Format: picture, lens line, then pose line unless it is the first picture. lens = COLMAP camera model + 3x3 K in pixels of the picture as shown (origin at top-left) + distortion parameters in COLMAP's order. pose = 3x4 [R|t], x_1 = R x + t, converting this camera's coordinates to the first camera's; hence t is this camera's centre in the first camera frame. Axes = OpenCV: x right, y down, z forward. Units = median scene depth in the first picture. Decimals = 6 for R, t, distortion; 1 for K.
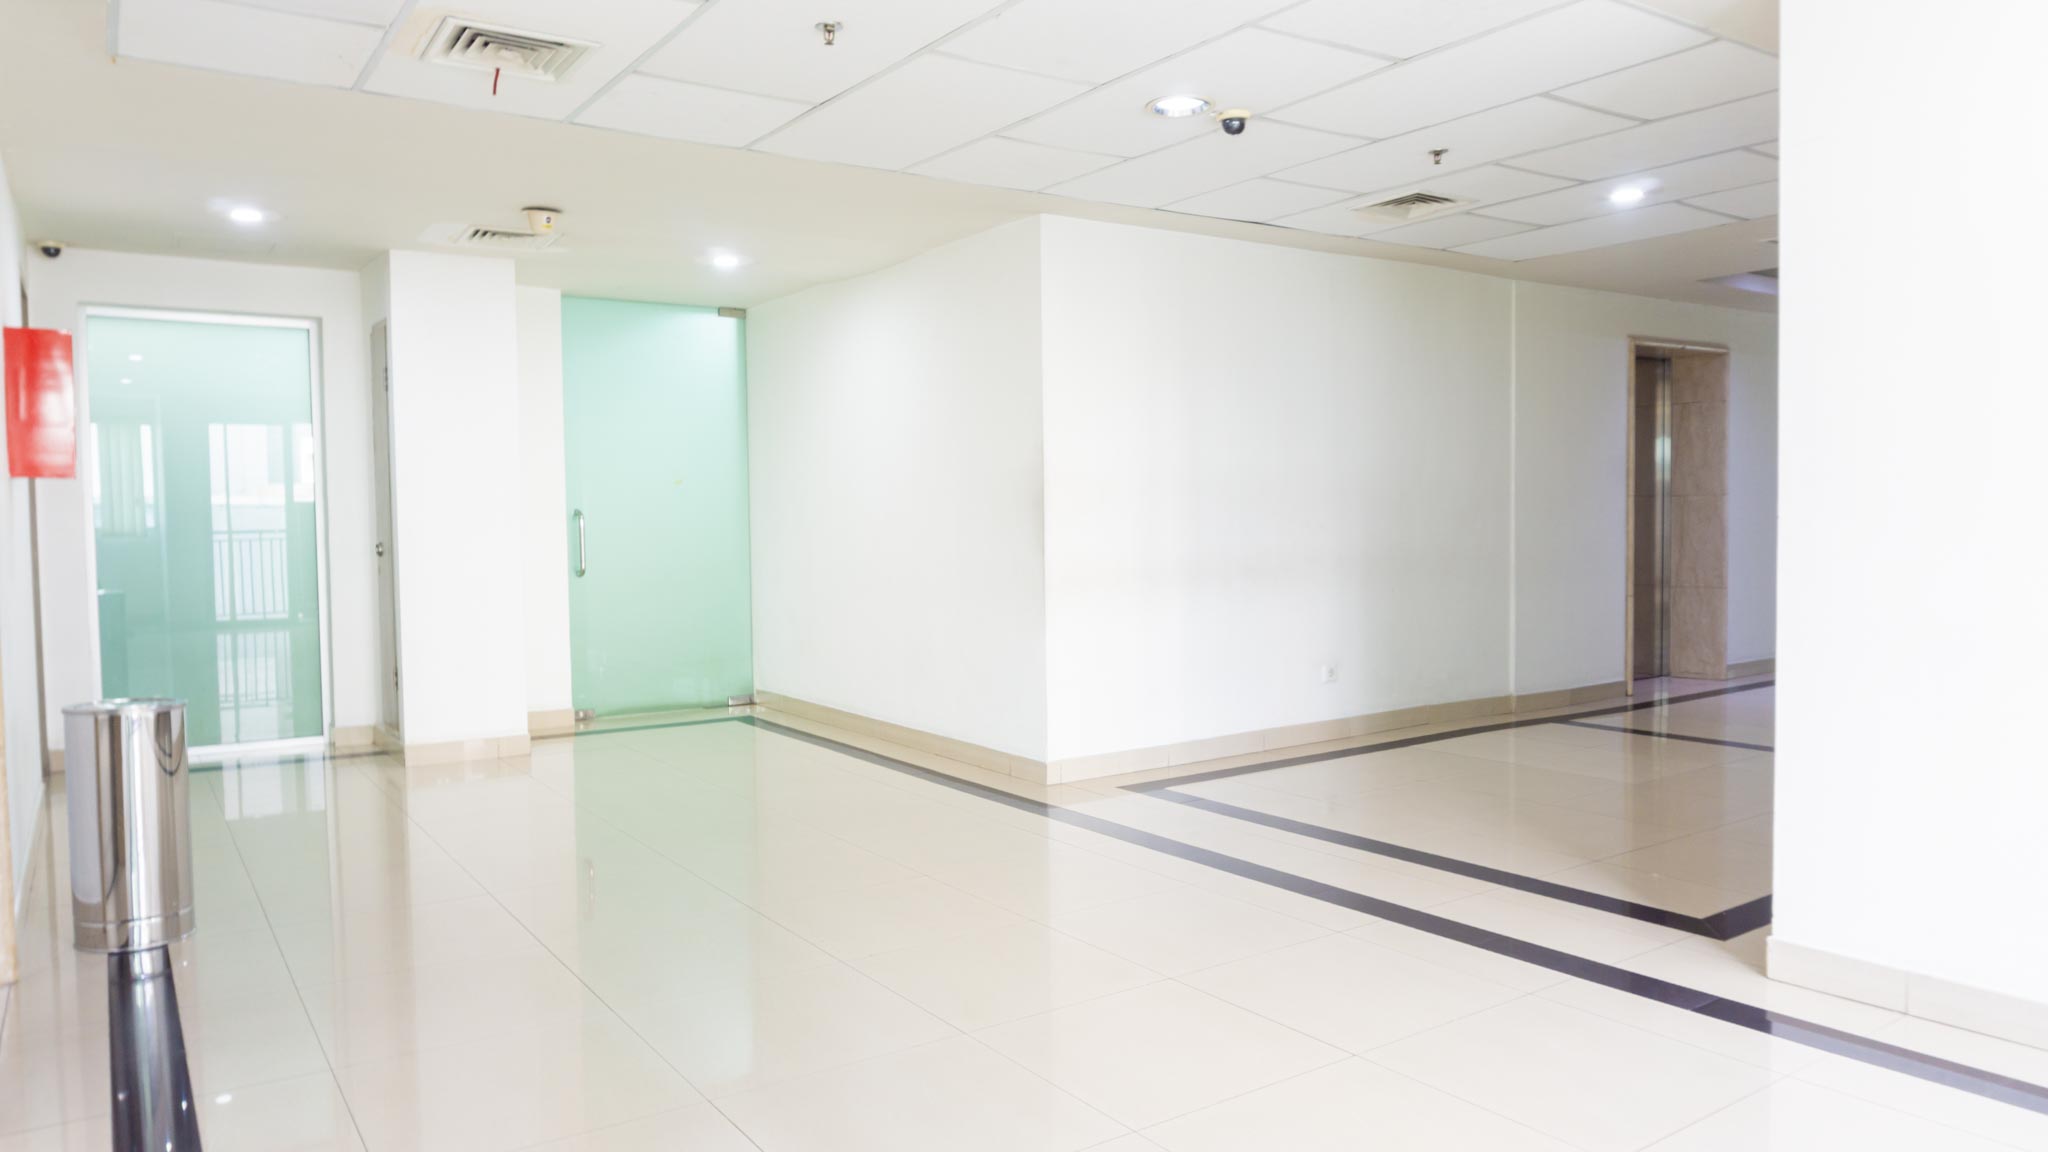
lens RADIAL K [[1352.8, 0, 1021.5], [0, 1352.8, 578.3], [0, 0, 1]] dist [-0.041061, 0.001729]
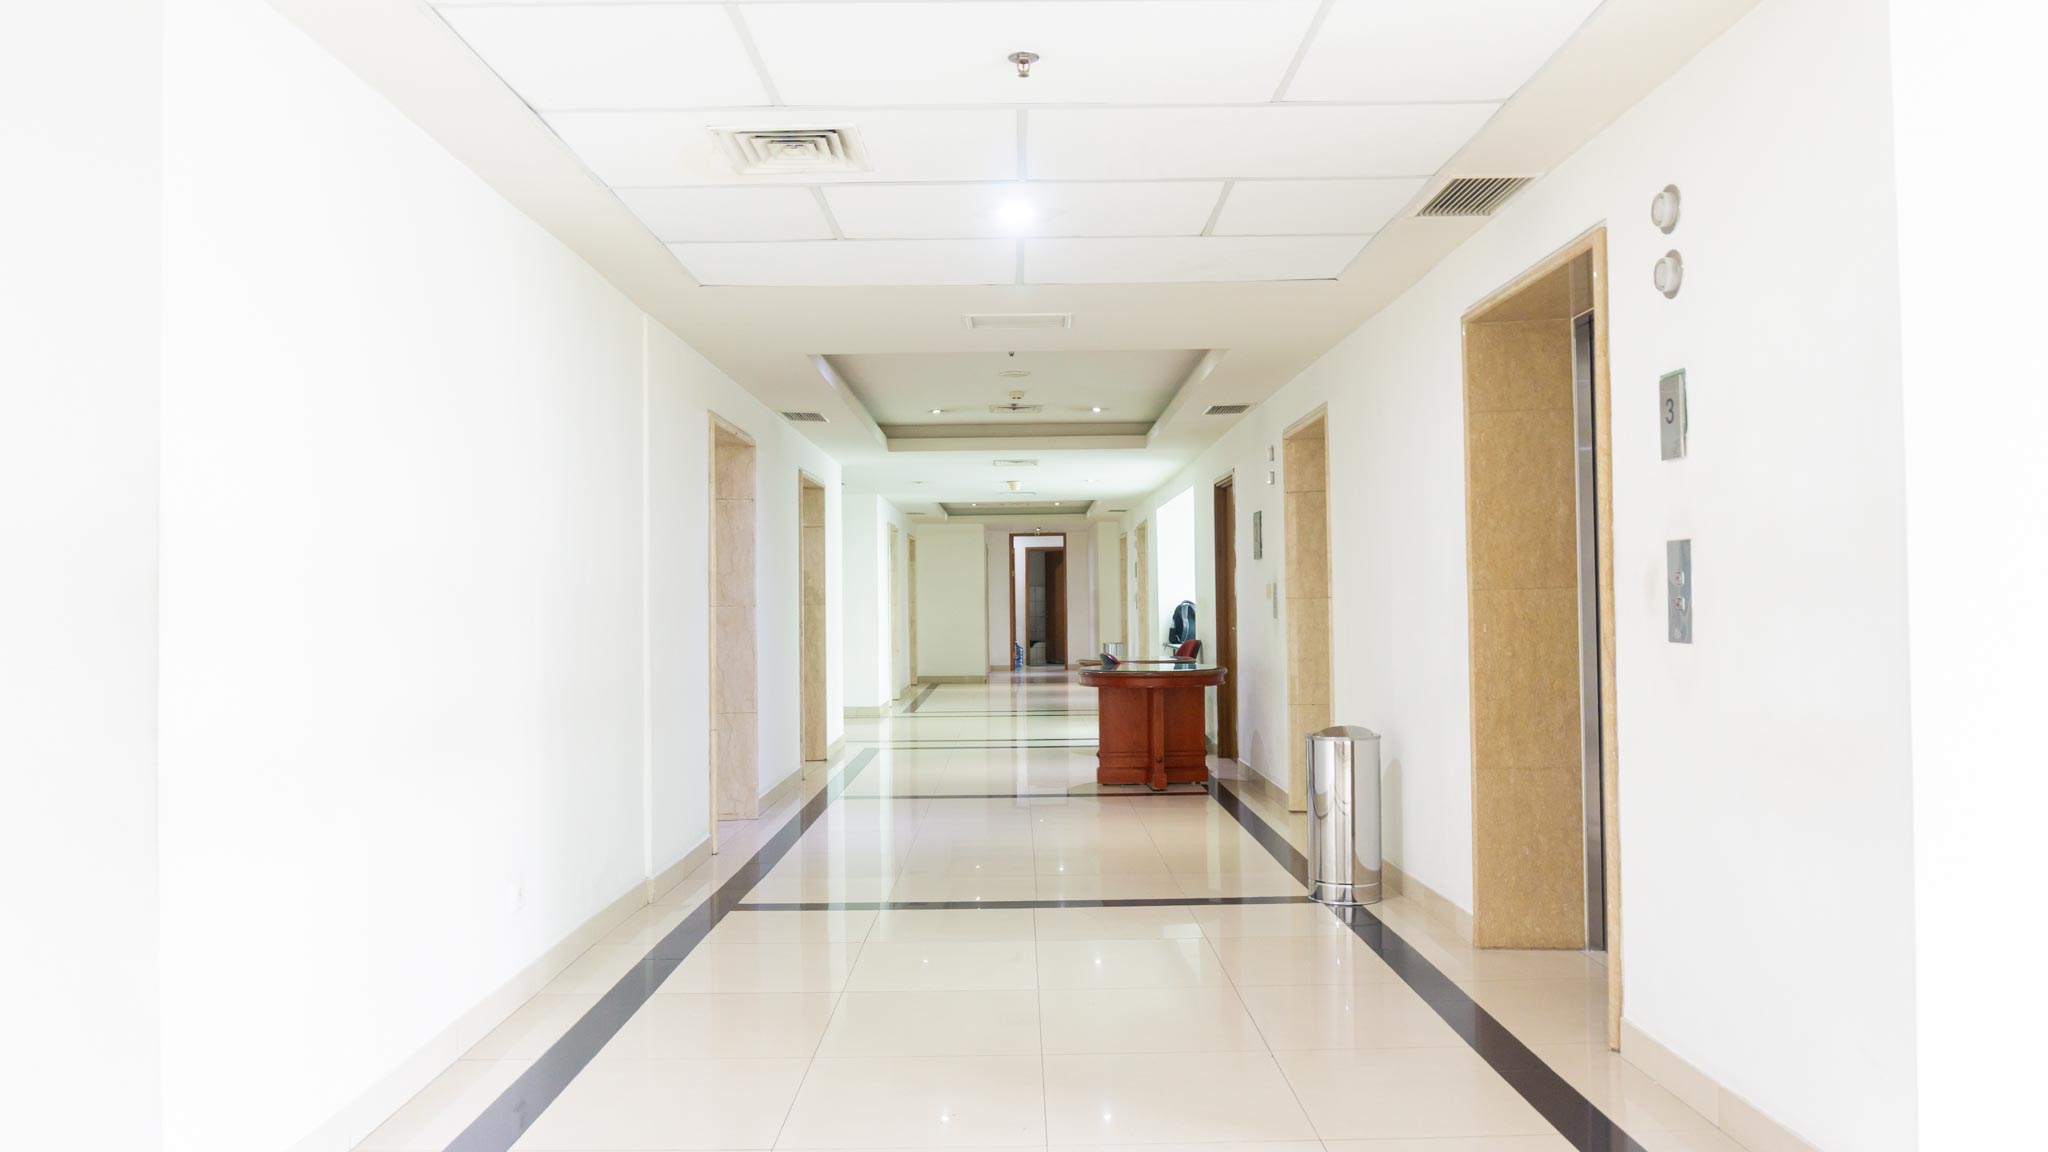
lens RADIAL K [[1352.8, 0, 1028.9], [0, 1352.8, 571.6], [0, 0, 1]] dist [-0.041061, 0.001729]
pose [[0.564970, 0.038390, 0.824218, -0.112610], [0.032184, 0.997131, -0.068506, -0.020094], [-0.824483, 0.065231, 0.562114, 0.379463]]
